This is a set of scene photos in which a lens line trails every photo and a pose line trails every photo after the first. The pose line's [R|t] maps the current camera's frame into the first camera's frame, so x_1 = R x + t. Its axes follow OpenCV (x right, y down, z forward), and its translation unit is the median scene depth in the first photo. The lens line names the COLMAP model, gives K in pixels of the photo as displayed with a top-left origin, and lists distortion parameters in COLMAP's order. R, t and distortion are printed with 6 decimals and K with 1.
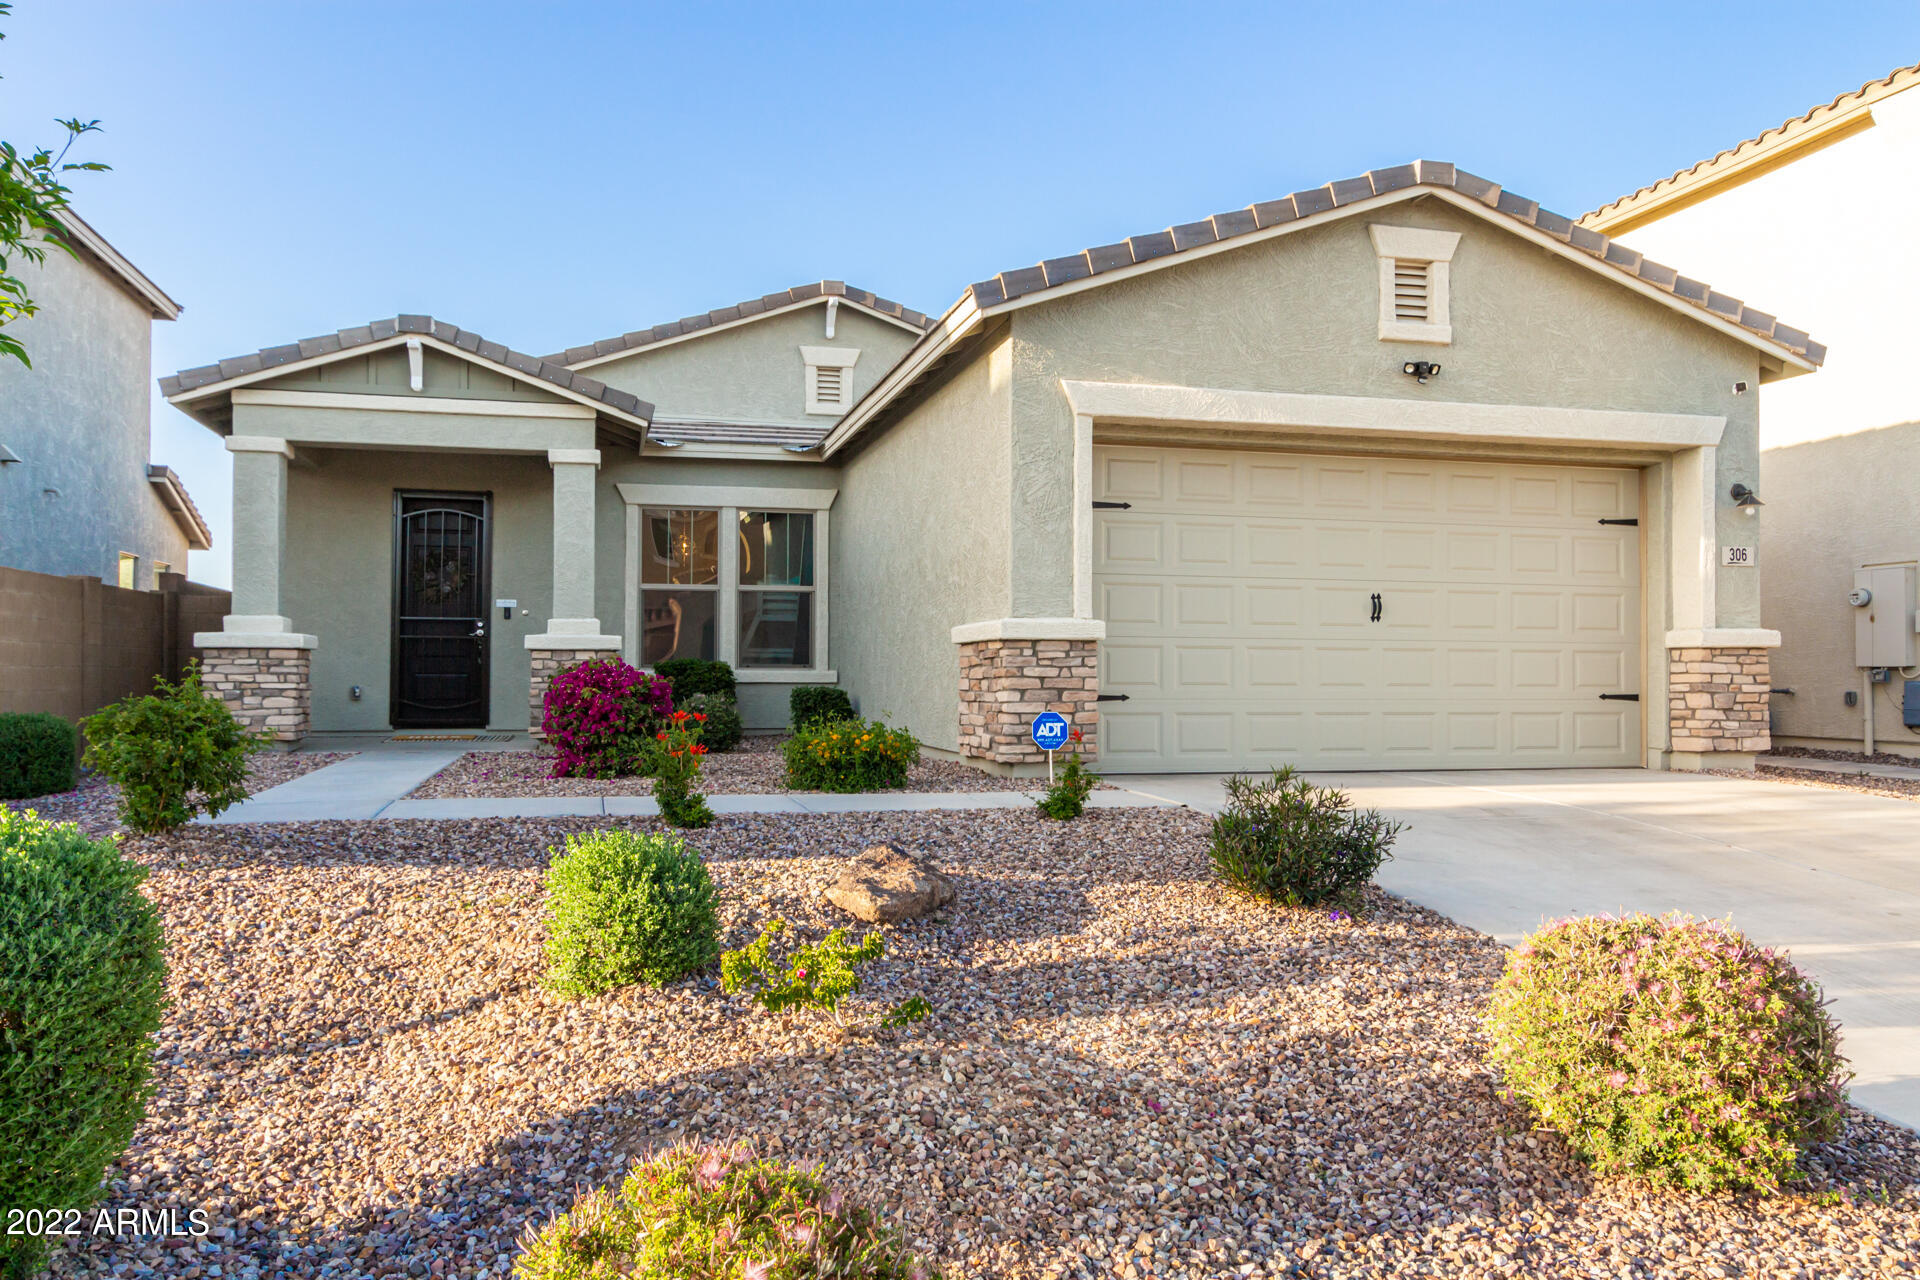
lens RADIAL K [[1471.8, 0, 964.0], [0, 1471.8, 643.9], [0, 0, 1]] dist [-0.000323, -0.004575]
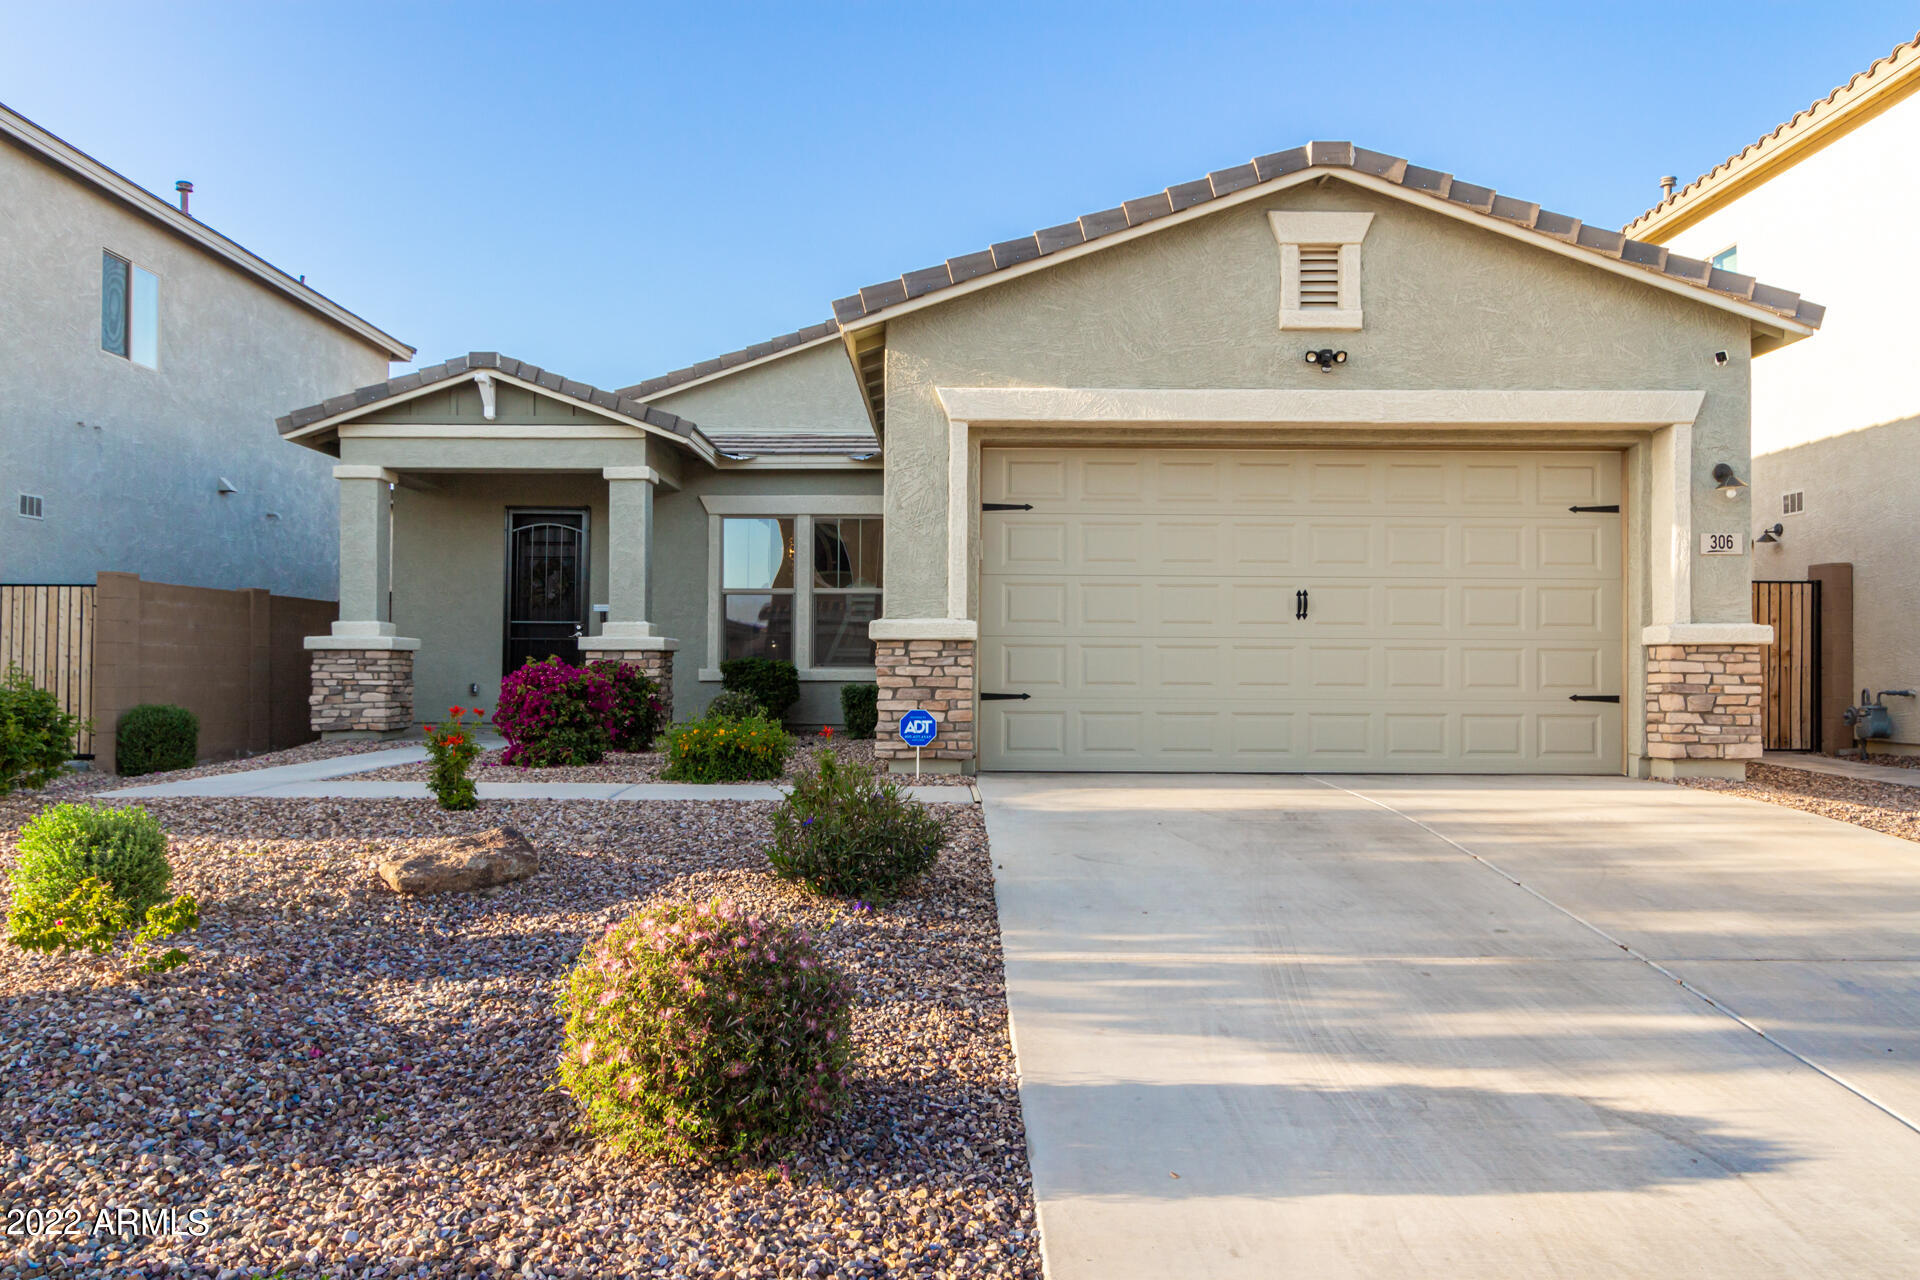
lens RADIAL K [[1471.8, 0, 970.4], [0, 1471.8, 643.5], [0, 0, 1]] dist [-0.000323, -0.004575]
pose [[0.968788, -0.004069, -0.247859, 0.303782], [0.004267, 0.999991, 0.000260, -0.000279], [0.247856, -0.001309, 0.968796, 0.007057]]
